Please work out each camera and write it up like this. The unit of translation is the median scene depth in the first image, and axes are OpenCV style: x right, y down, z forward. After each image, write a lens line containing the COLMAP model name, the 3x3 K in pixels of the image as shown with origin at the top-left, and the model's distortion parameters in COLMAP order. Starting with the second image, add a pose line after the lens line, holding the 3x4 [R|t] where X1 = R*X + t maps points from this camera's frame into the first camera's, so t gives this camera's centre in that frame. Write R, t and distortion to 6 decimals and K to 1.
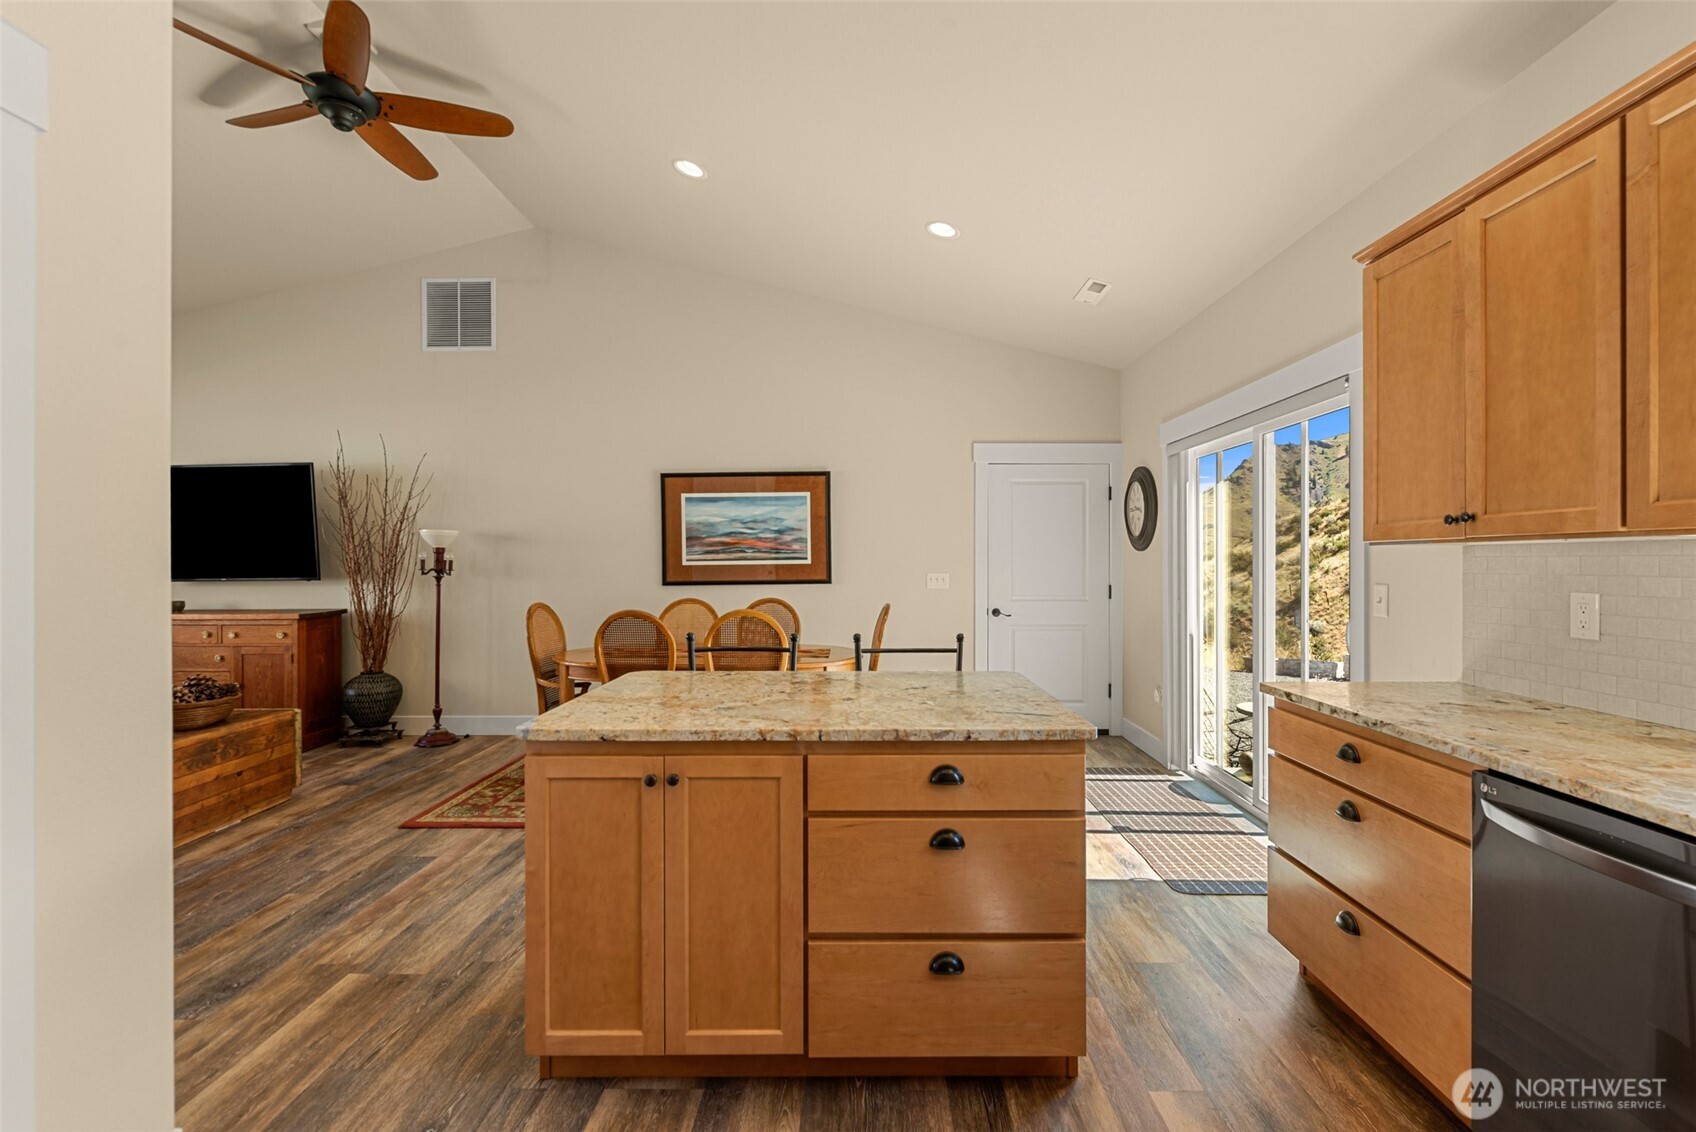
lens RADIAL K [[742.0, 0, 865.1], [0, 742.0, 560.7], [0, 0, 1]] dist [0.001981, -0.000855]
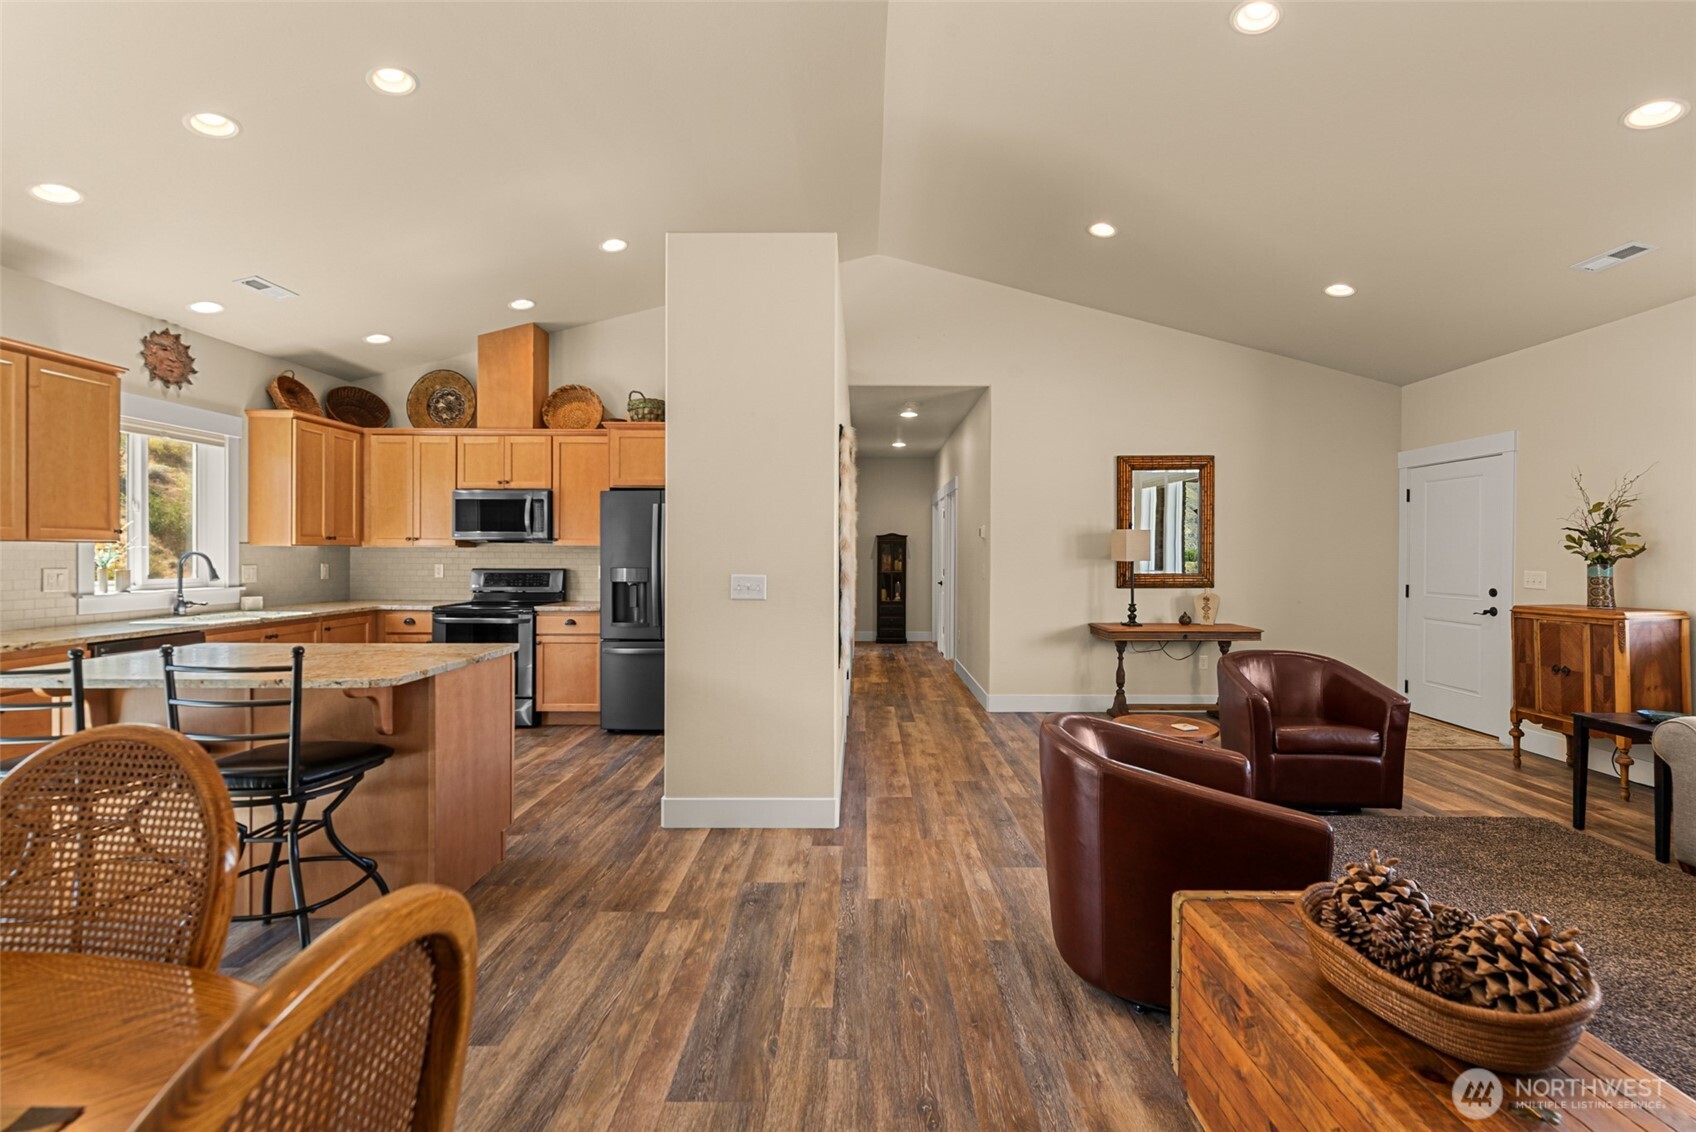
lens RADIAL K [[742.0, 0, 868.8], [0, 742.0, 556.2], [0, 0, 1]] dist [0.001981, -0.000855]
pose [[-0.999990, -0.001283, -0.004255, -0.742933], [-0.001303, 0.999988, 0.004692, -0.002609], [0.004249, 0.004697, -0.999980, 1.591001]]
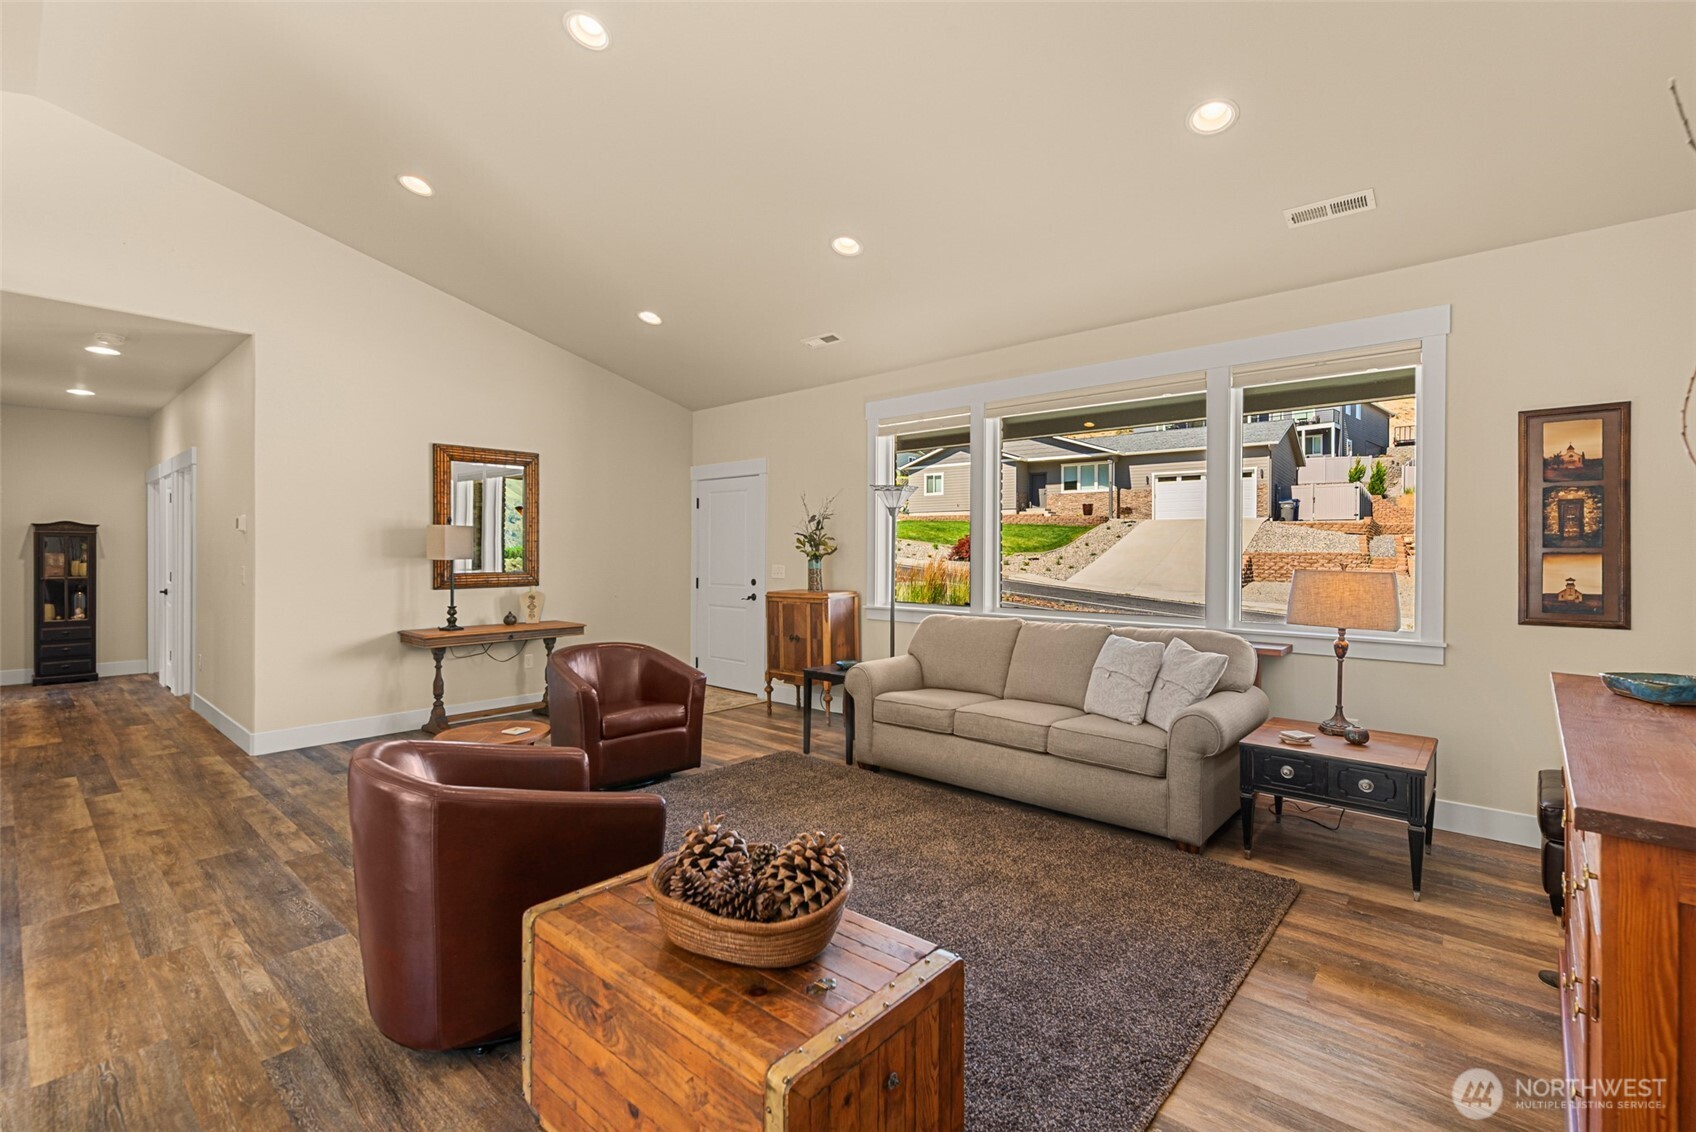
lens RADIAL K [[742.0, 0, 854.7], [0, 742.0, 557.2], [0, 0, 1]] dist [0.001981, -0.000855]
pose [[-0.657615, 0.003473, -0.753346, -0.733164], [-0.002982, 0.999970, 0.007213, -0.003283], [0.753348, 0.006989, -0.657585, 1.555654]]
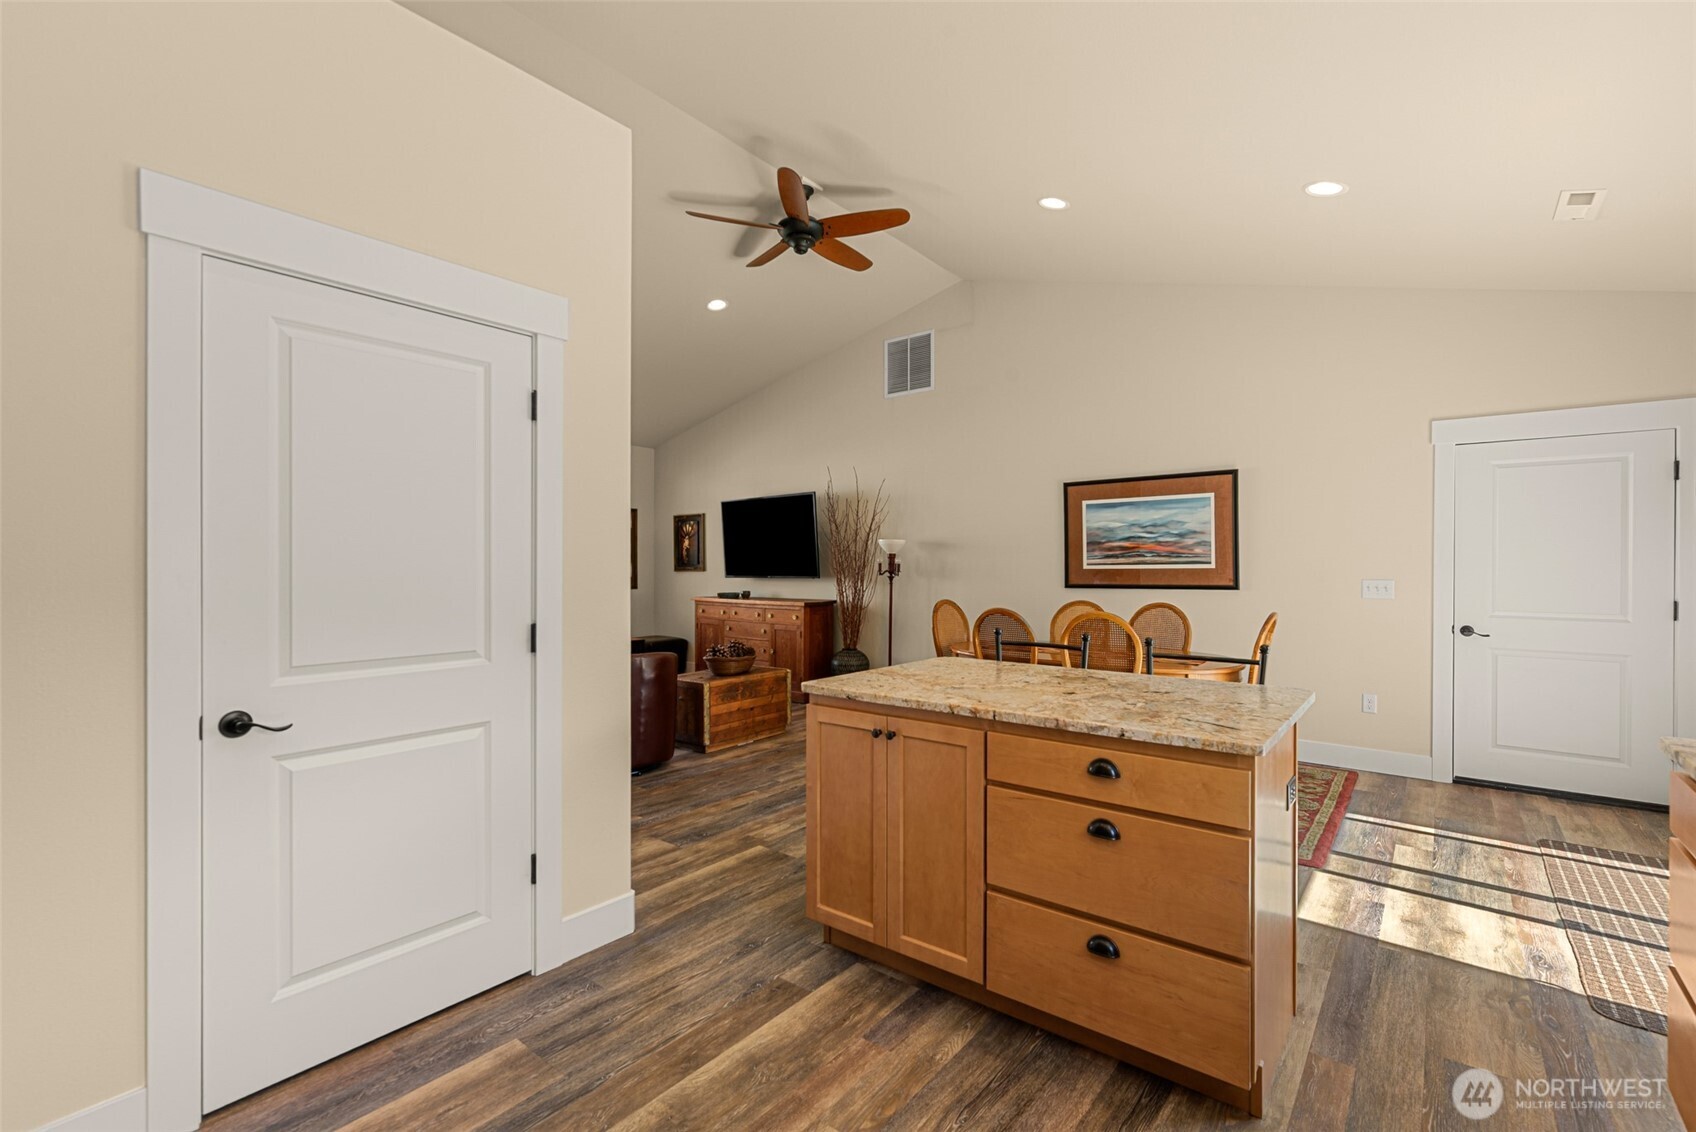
lens RADIAL K [[742.0, 0, 883.3], [0, 742.0, 564.1], [0, 0, 1]] dist [0.001981, -0.000855]
pose [[0.800291, 0.002698, -0.599606, 0.280325], [-0.002804, 0.999996, 0.000758, -0.001136], [0.599605, 0.001075, 0.800295, -0.020290]]
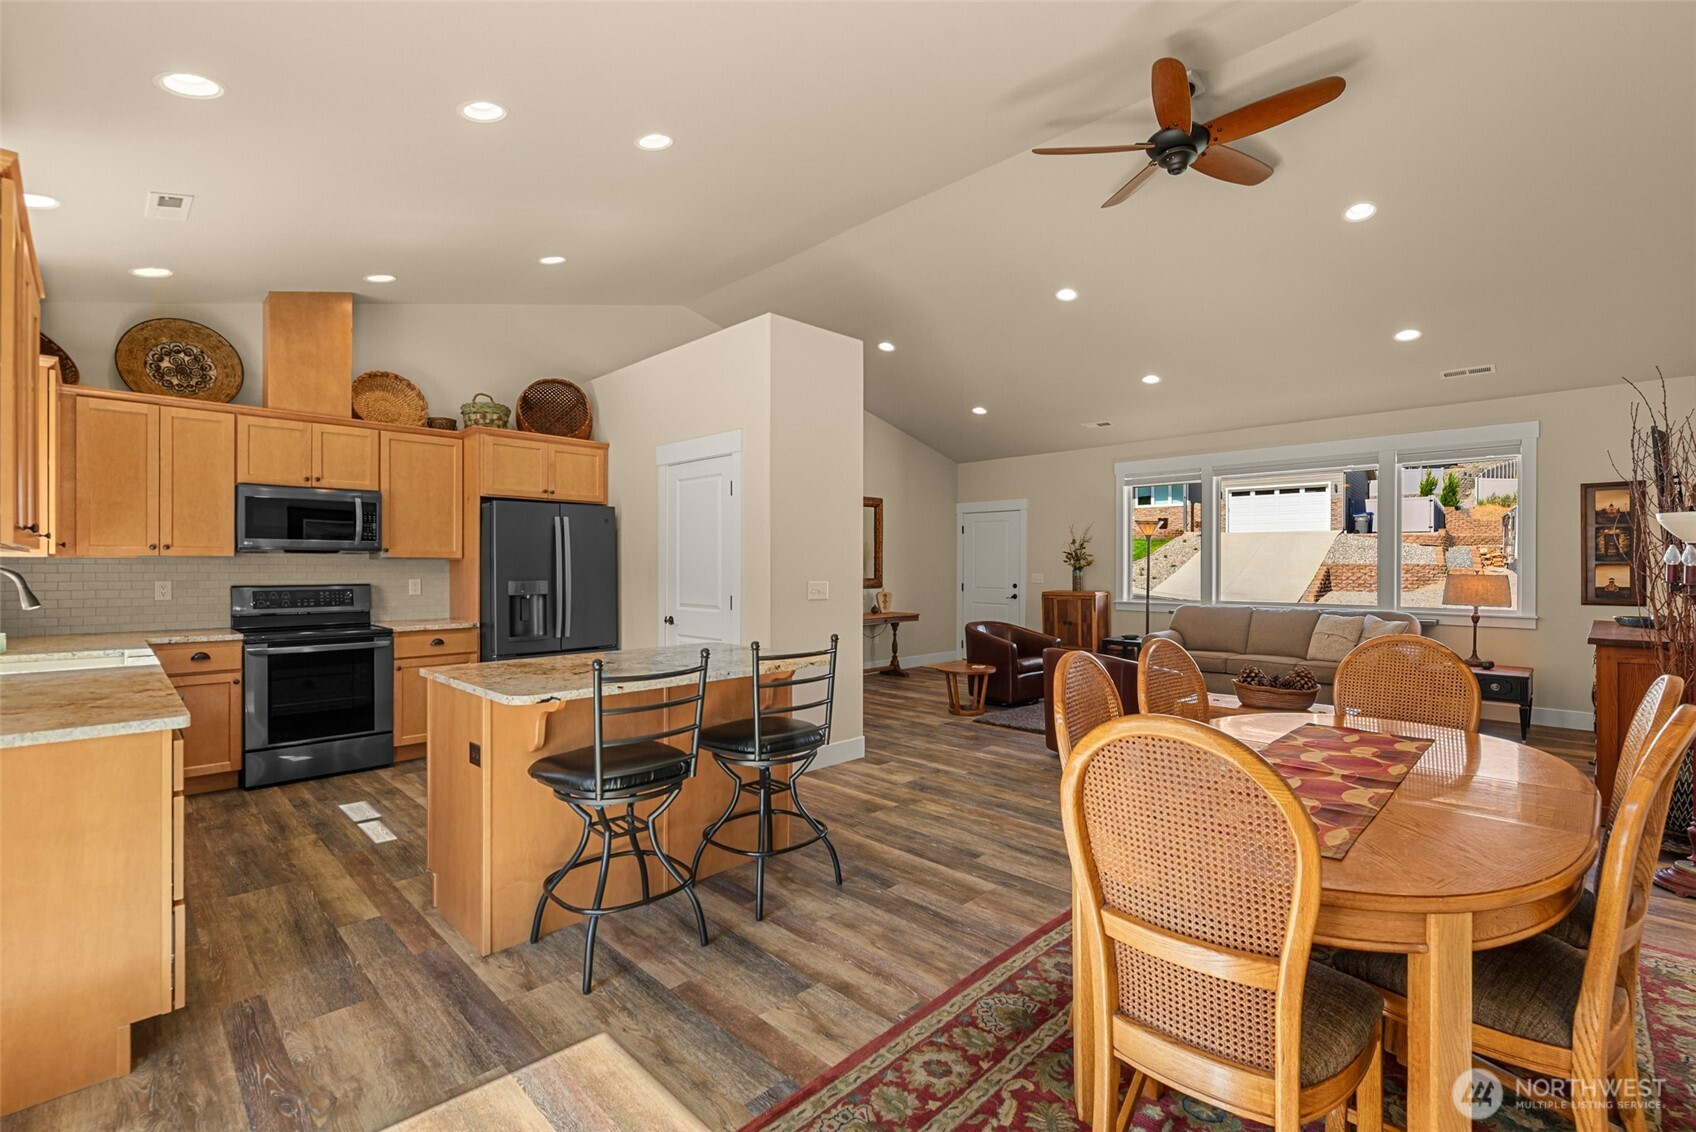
lens RADIAL K [[742.0, 0, 845.6], [0, 742.0, 567.4], [0, 0, 1]] dist [0.001981, -0.000855]
pose [[-0.704401, 0.003169, -0.709795, 0.462434], [-0.000287, 0.999989, 0.004749, -0.004960], [0.709802, 0.003549, -0.704392, 1.575088]]
